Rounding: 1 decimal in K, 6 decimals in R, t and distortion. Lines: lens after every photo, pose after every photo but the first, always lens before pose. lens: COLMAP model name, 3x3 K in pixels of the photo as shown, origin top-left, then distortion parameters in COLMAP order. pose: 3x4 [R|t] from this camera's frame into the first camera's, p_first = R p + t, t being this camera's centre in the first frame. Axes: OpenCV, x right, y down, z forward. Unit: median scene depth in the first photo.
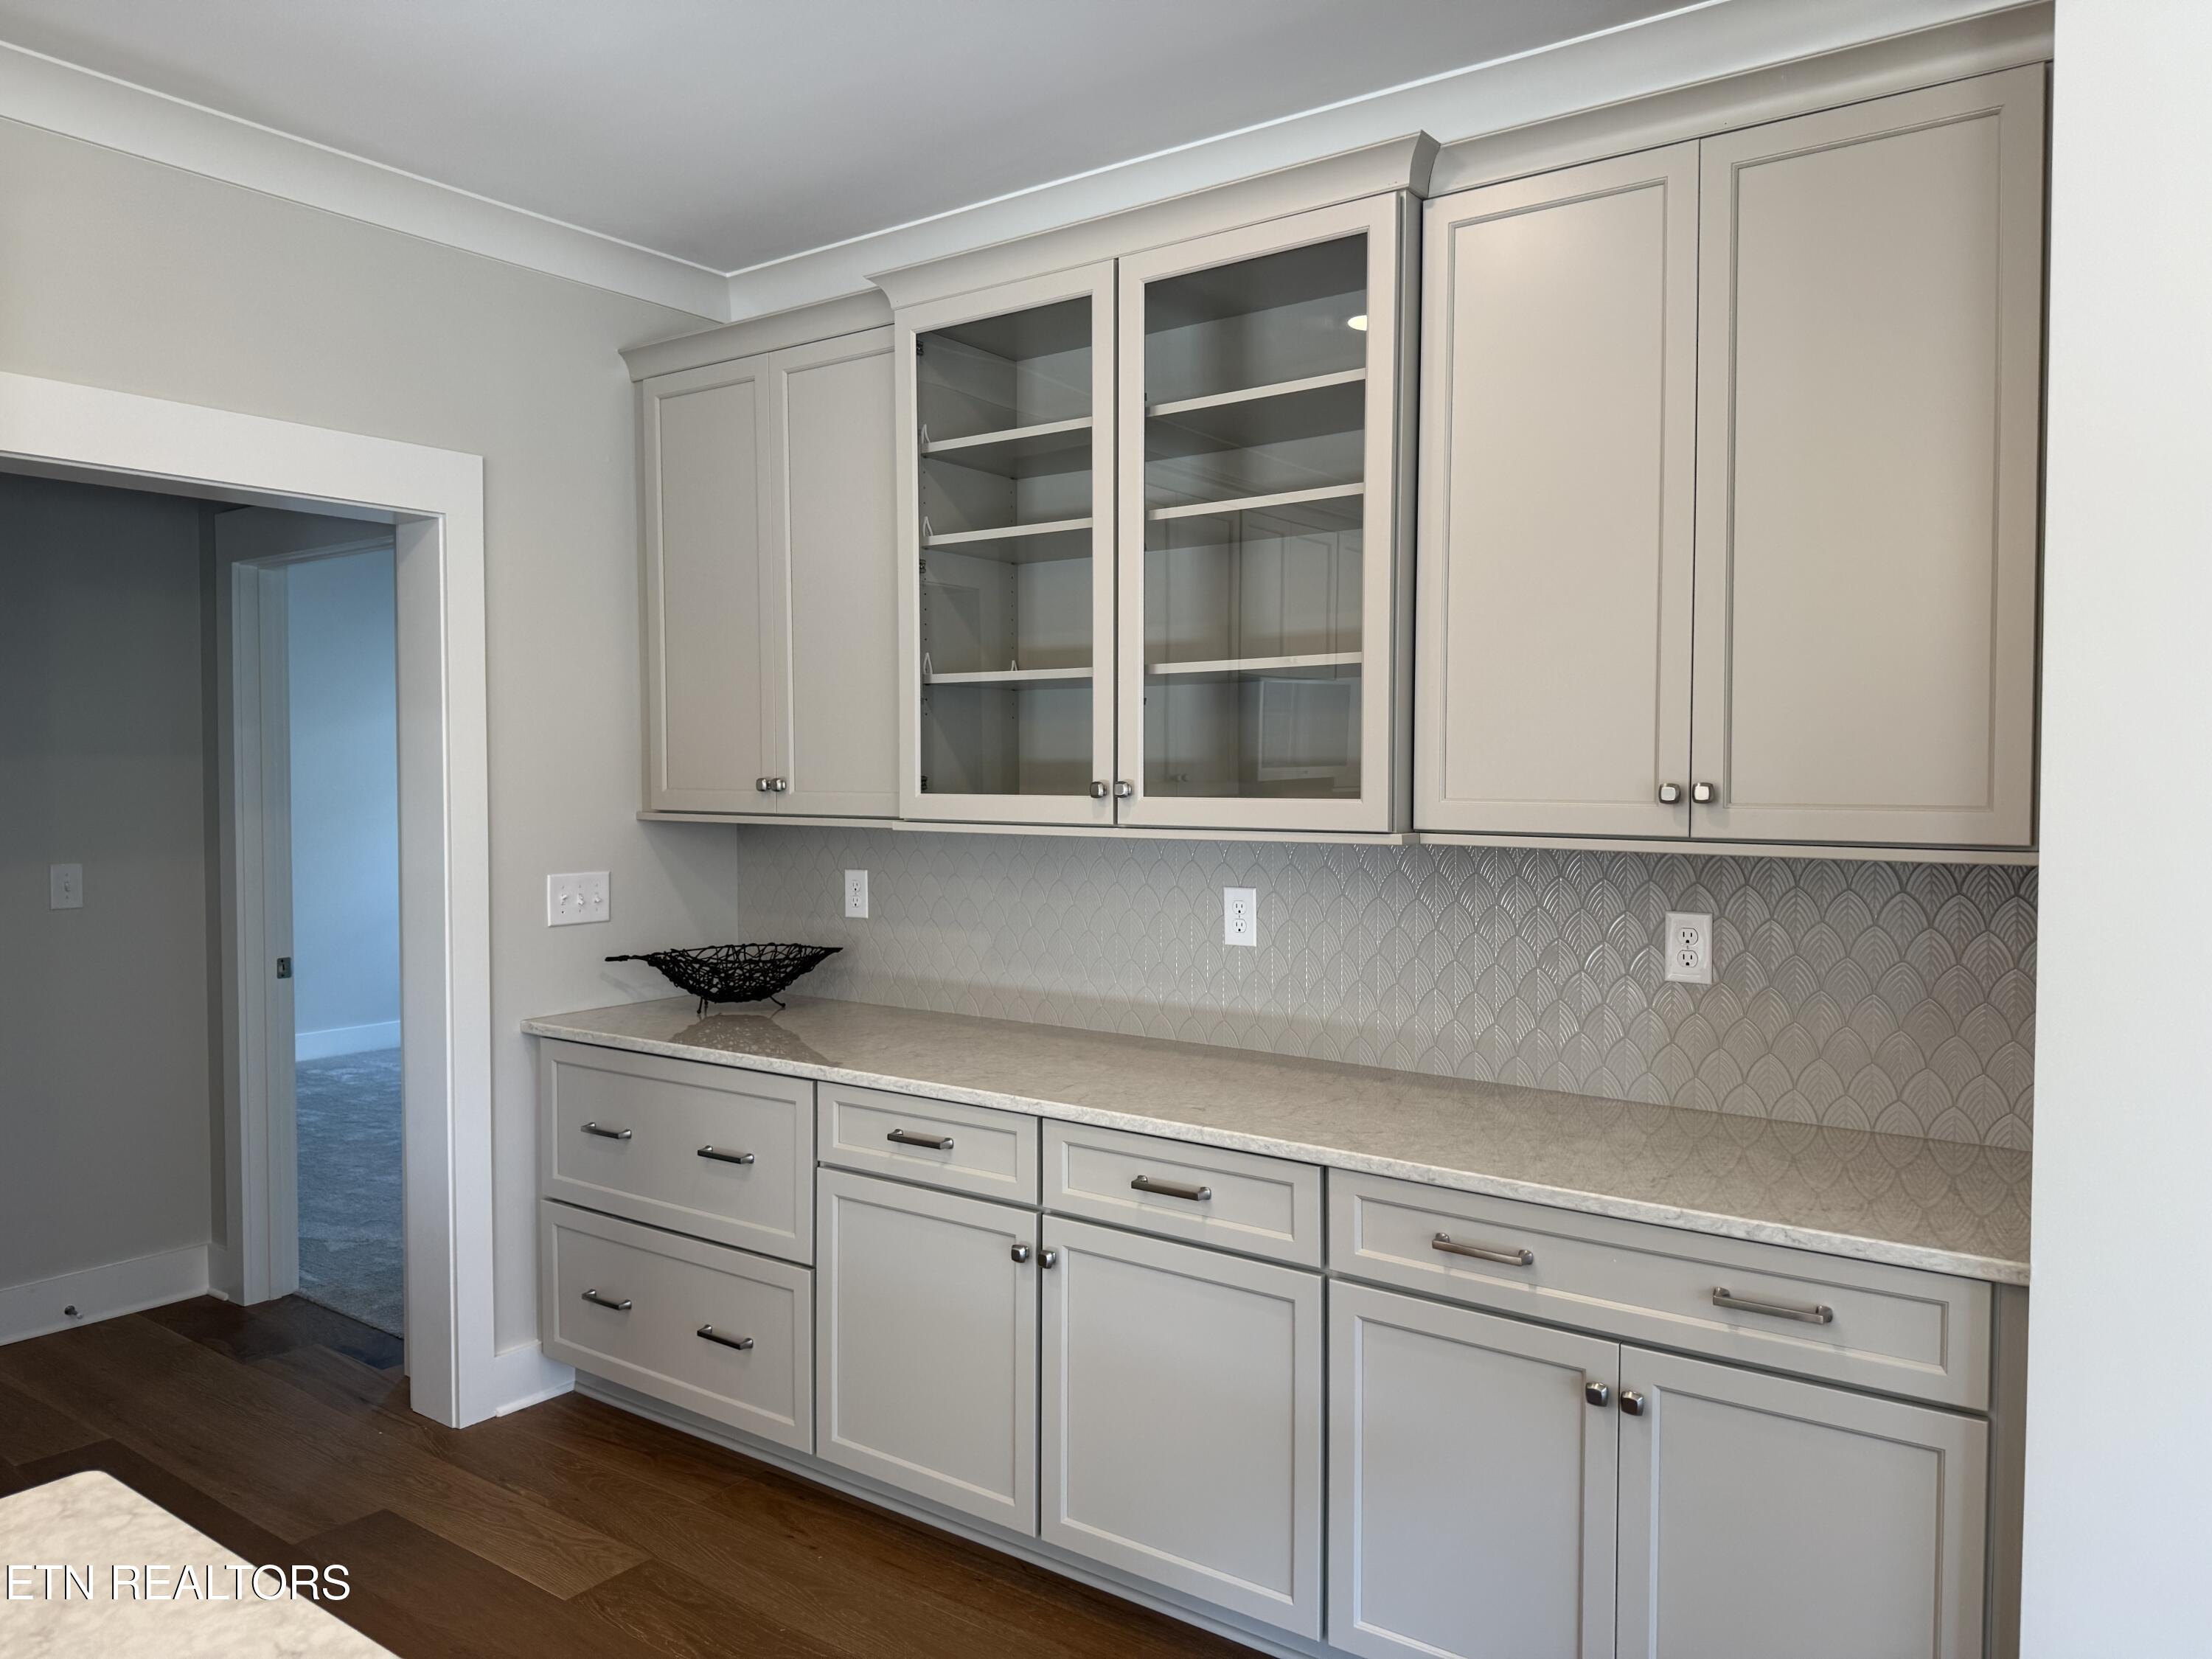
lens RADIAL K [[1554.7, 0, 1104.1], [0, 1554.7, 830.6], [0, 0, 1]] dist [0.066353, -0.093248]
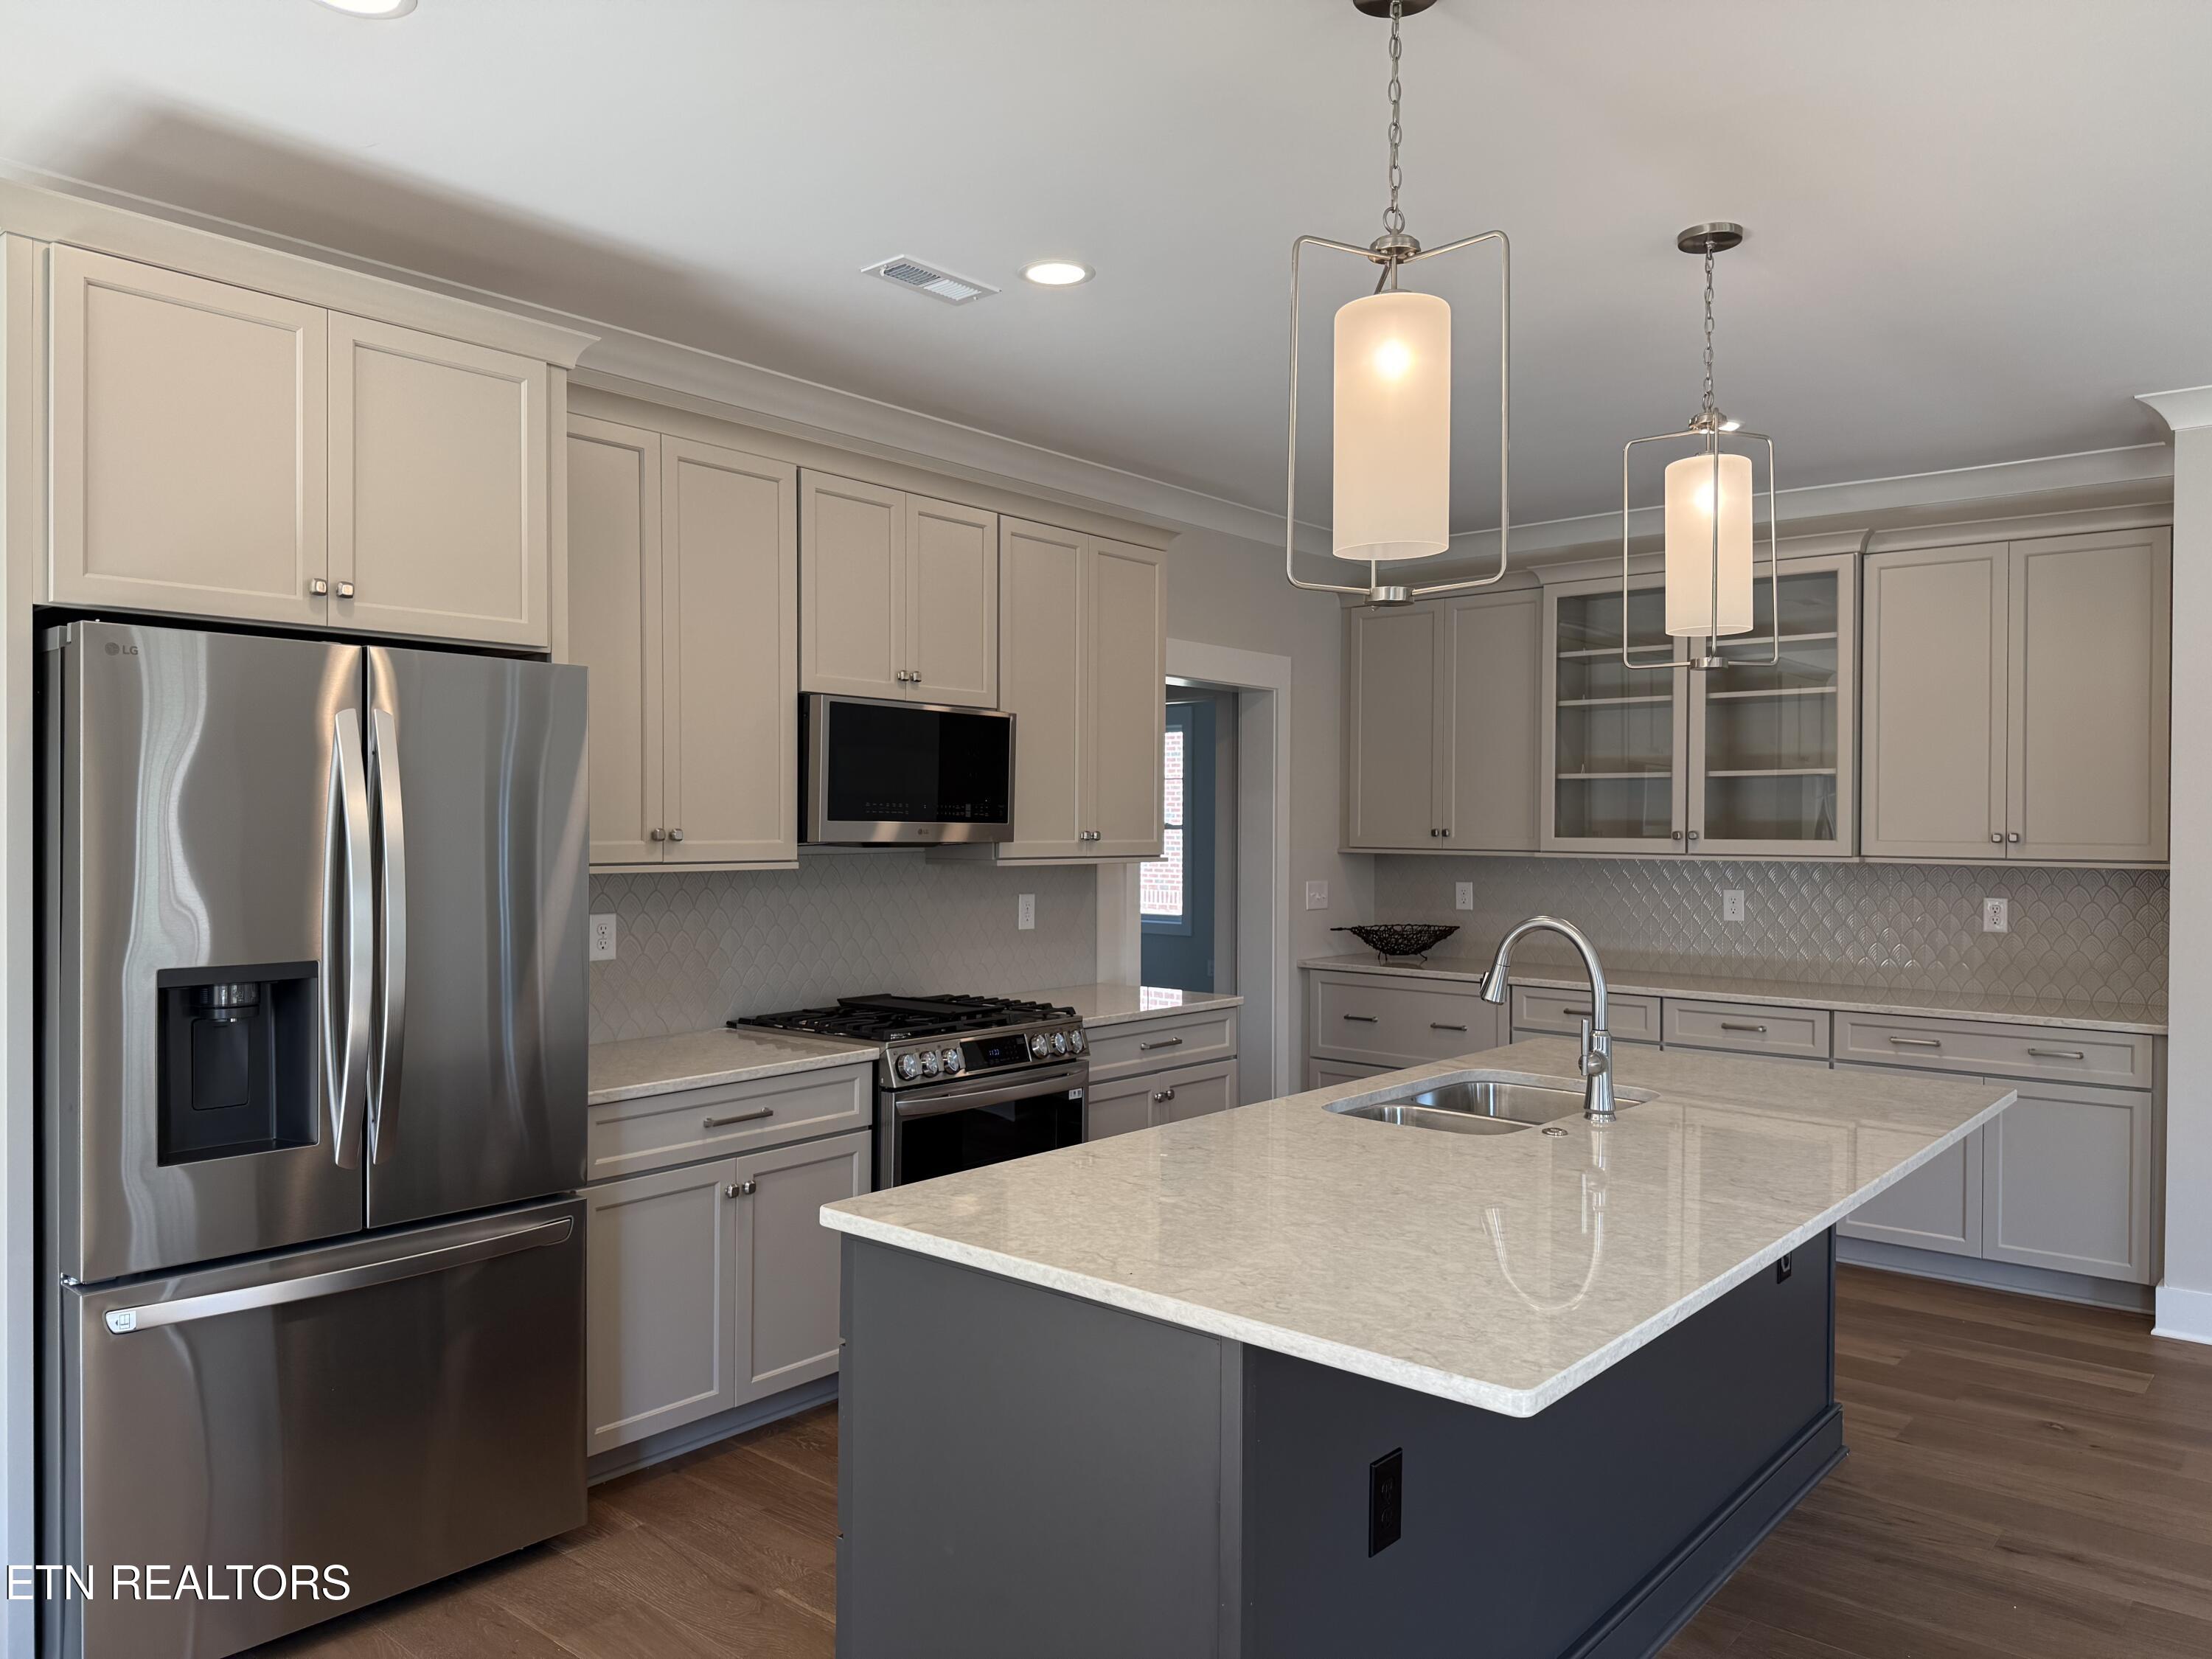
lens RADIAL K [[1554.7, 0, 1112.0], [0, 1554.7, 832.8], [0, 0, 1]] dist [0.066353, -0.093248]
pose [[0.998231, 0.008087, -0.058906, -0.619810], [-0.010103, 0.999370, -0.034008, 0.046610], [0.058594, 0.034543, 0.997684, -1.051817]]
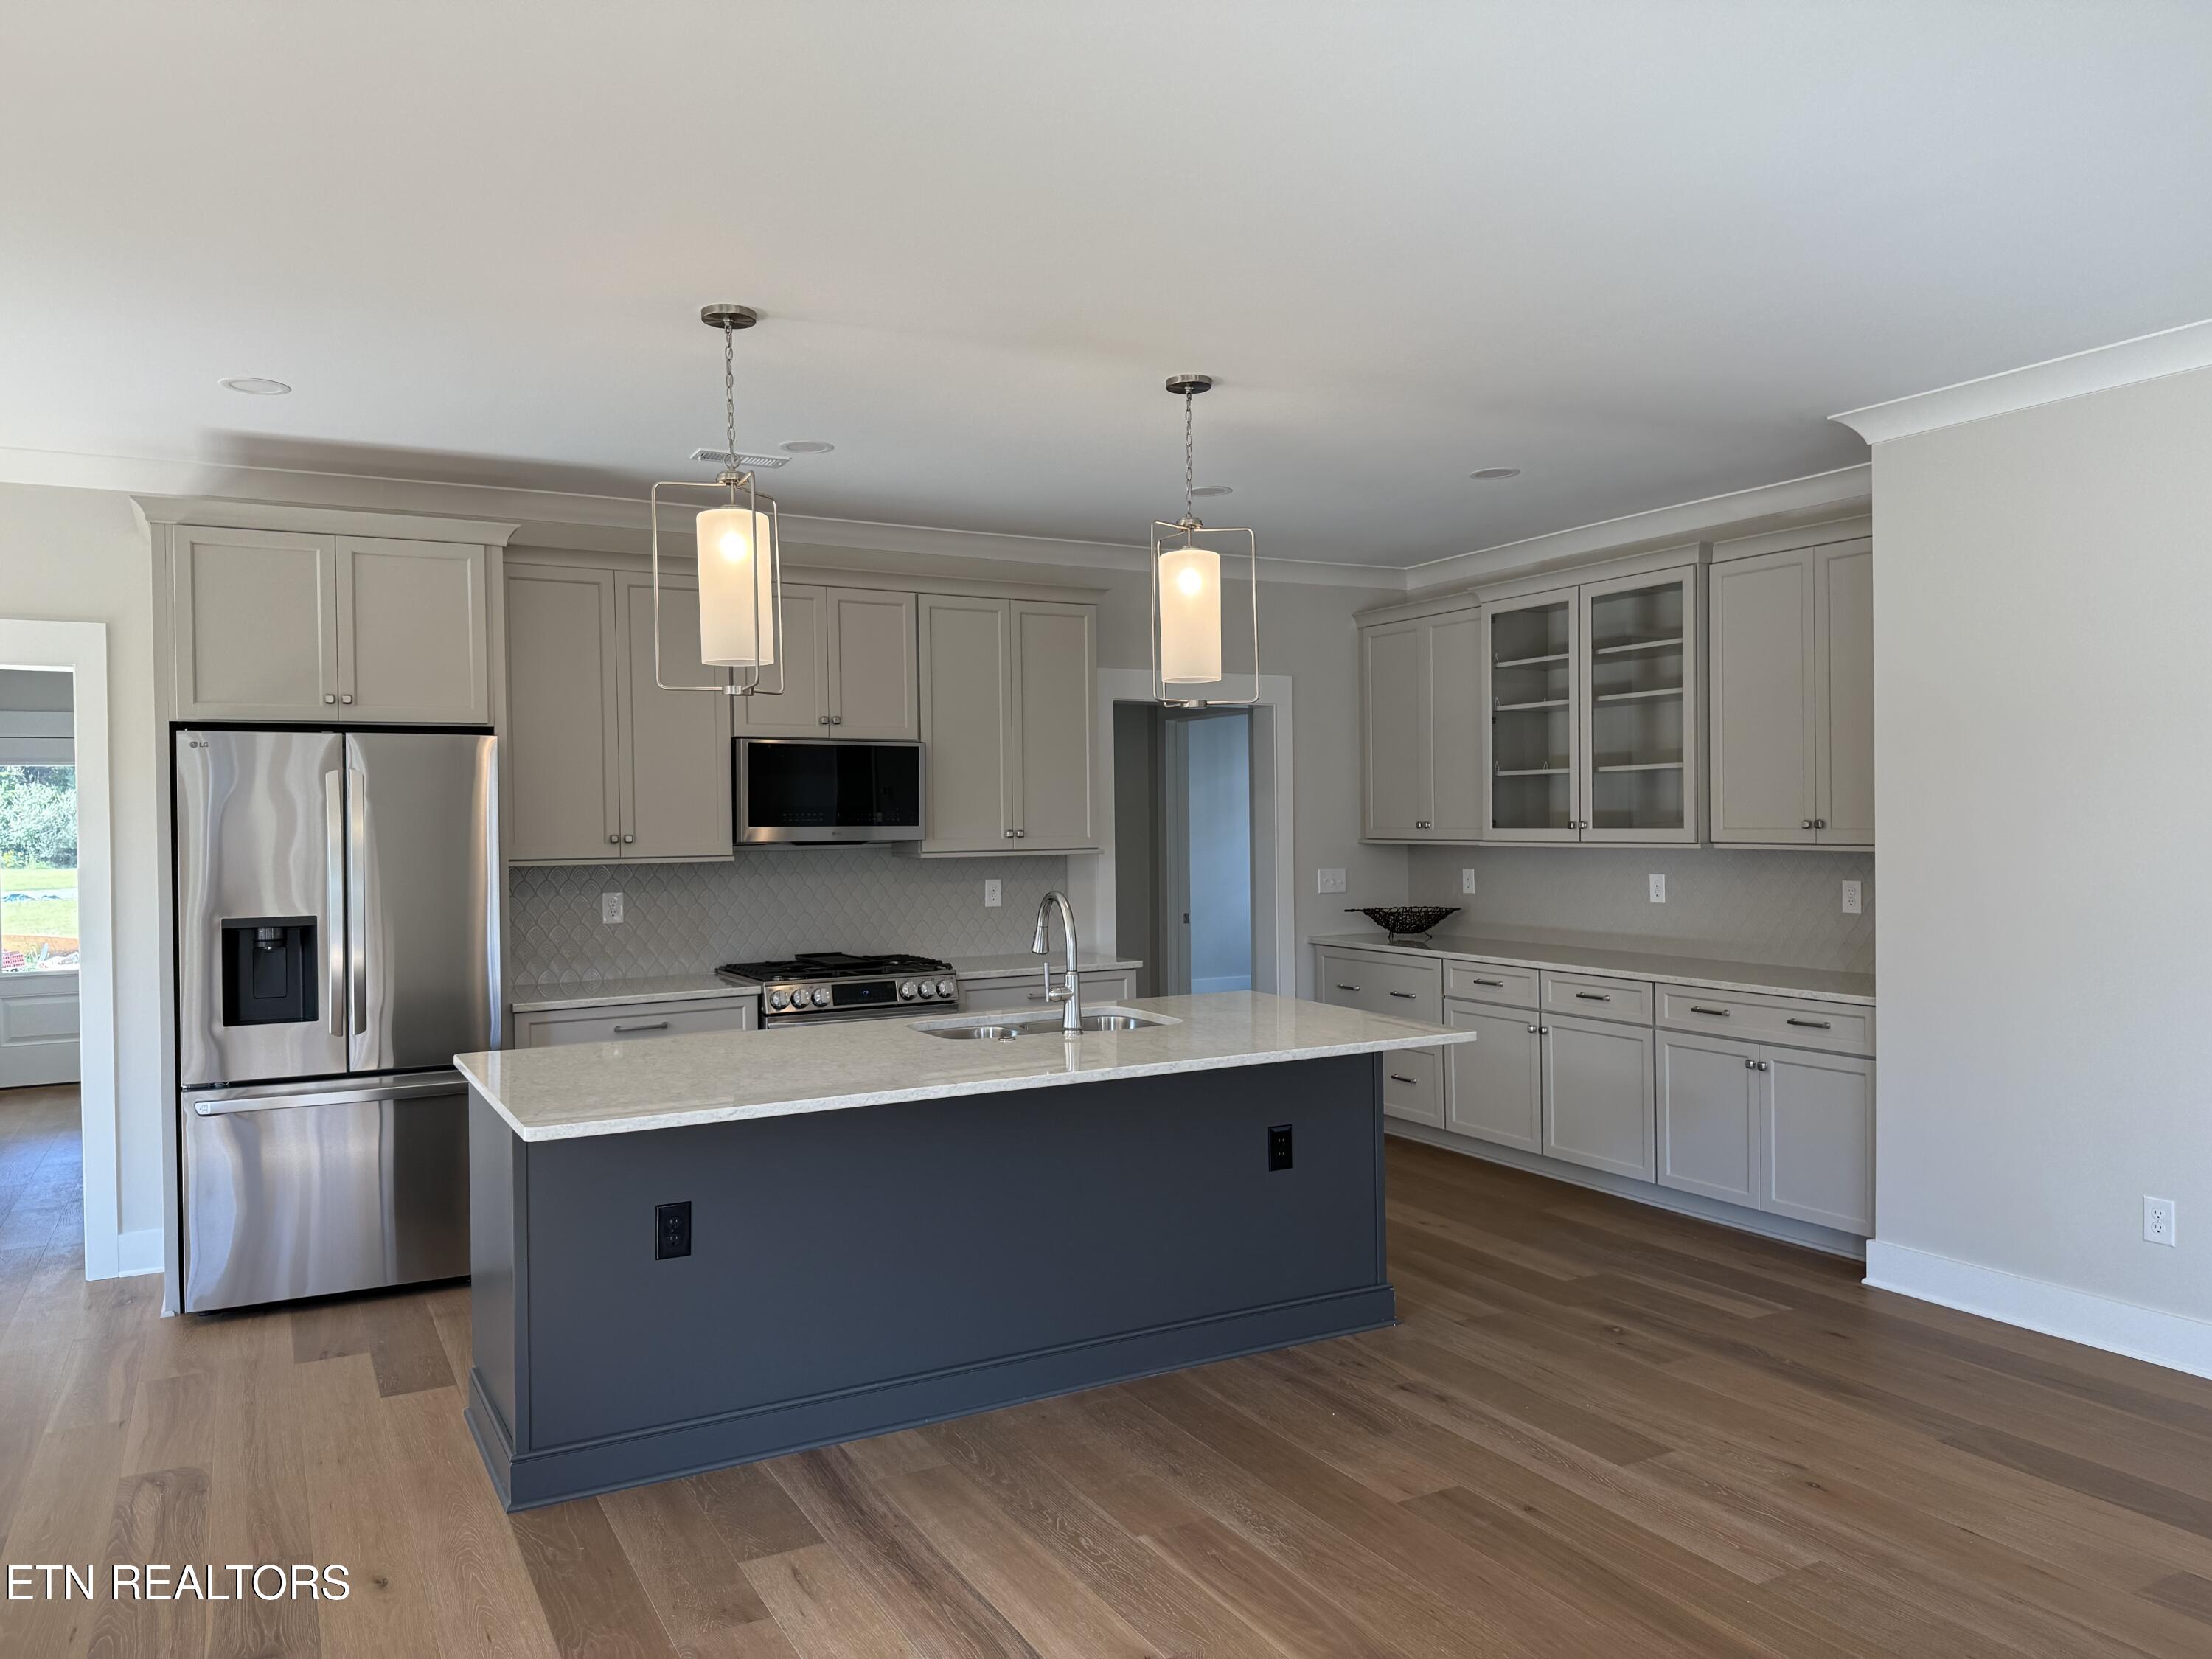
lens RADIAL K [[1554.7, 0, 1113.4], [0, 1554.7, 823.6], [0, 0, 1]] dist [0.066353, -0.093248]
pose [[0.912890, -0.007884, -0.408130, 0.314989], [-0.006361, 0.999417, -0.033534, 0.050782], [0.408157, 0.033209, 0.912308, -1.307356]]
